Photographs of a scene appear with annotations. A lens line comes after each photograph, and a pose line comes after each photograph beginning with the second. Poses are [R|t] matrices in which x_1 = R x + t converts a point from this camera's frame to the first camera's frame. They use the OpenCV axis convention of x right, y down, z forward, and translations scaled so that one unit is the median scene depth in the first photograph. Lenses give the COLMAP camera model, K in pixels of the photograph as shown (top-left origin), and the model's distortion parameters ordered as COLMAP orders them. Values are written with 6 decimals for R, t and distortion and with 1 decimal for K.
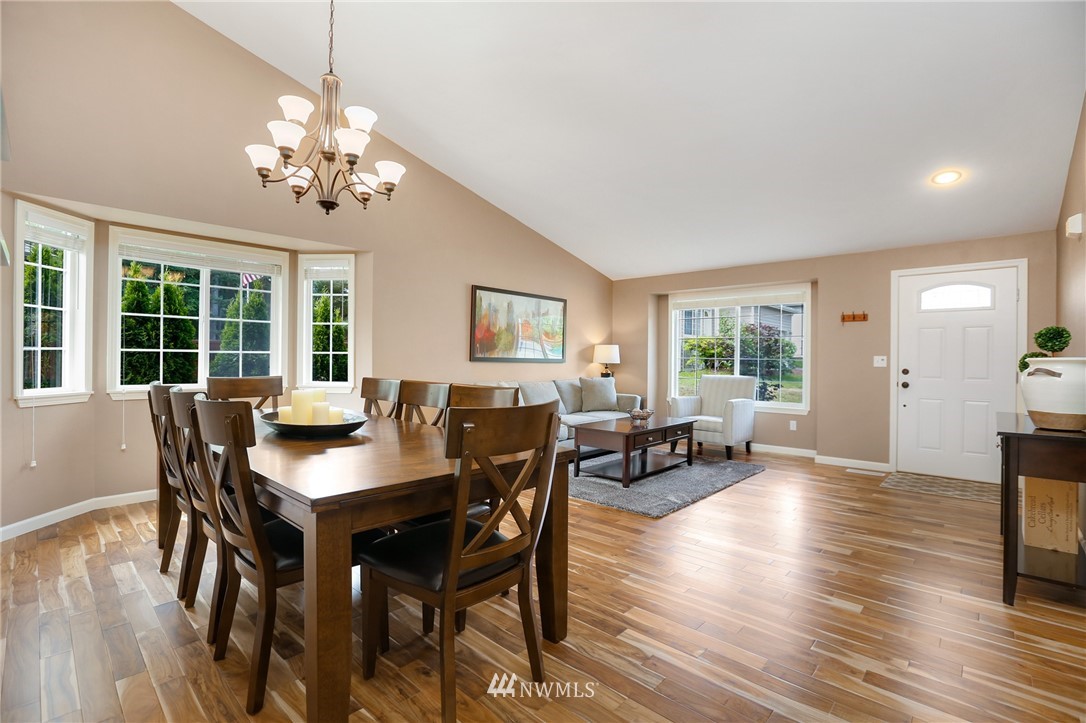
lens RADIAL K [[493.5, 0, 542.3], [0, 493.5, 363.9], [0, 0, 1]] dist [-0.061619, 0.016654]
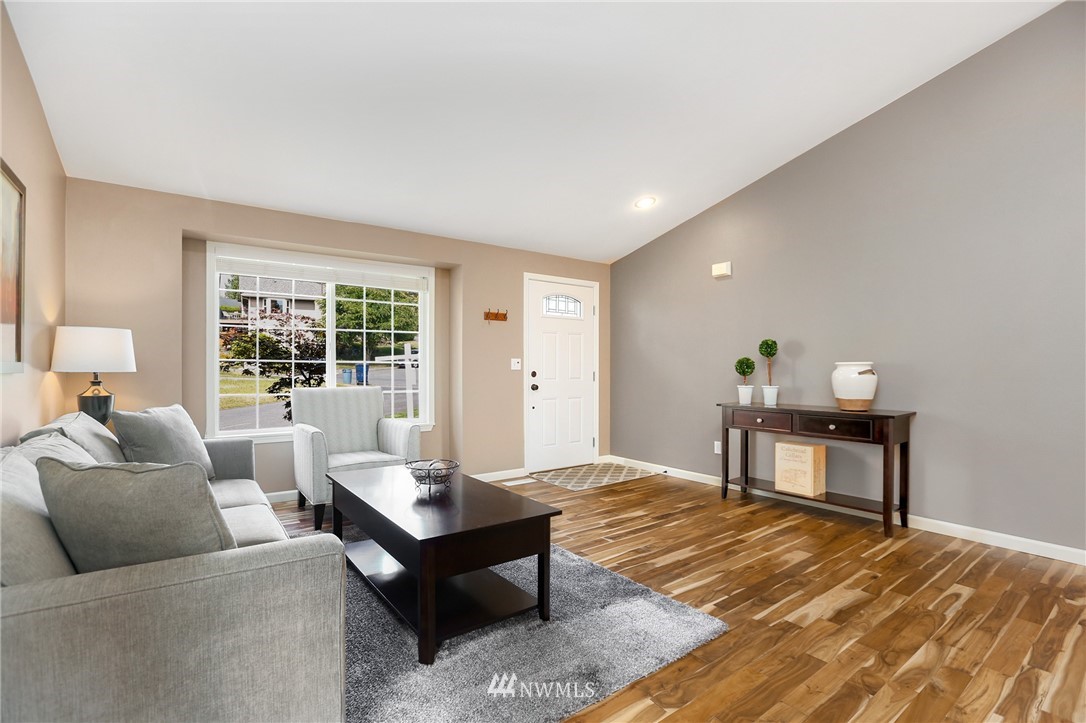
lens RADIAL K [[493.5, 0, 542.3], [0, 493.5, 363.9], [0, 0, 1]] dist [-0.061619, 0.016654]
pose [[0.185502, -0.003637, 0.982637, -0.238837], [0.011994, 0.999927, 0.001437, -0.005852], [-0.982571, 0.011519, 0.185532, 0.702987]]
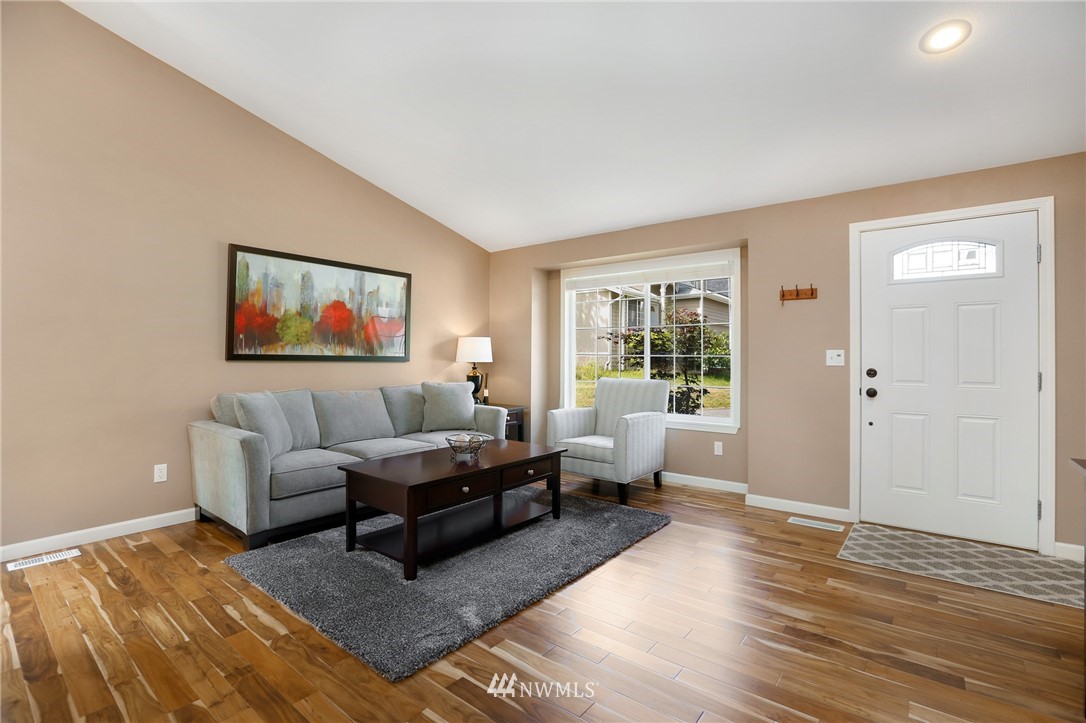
lens RADIAL K [[491.2, 0, 545.1], [0, 491.2, 357.6], [0, 0, 1]] dist [-0.066291, 0.016535]
pose [[0.996734, -0.004002, 0.080652, 0.220941], [0.004835, 0.999937, -0.010129, -0.000652], [-0.080606, 0.010486, 0.996691, 0.328850]]
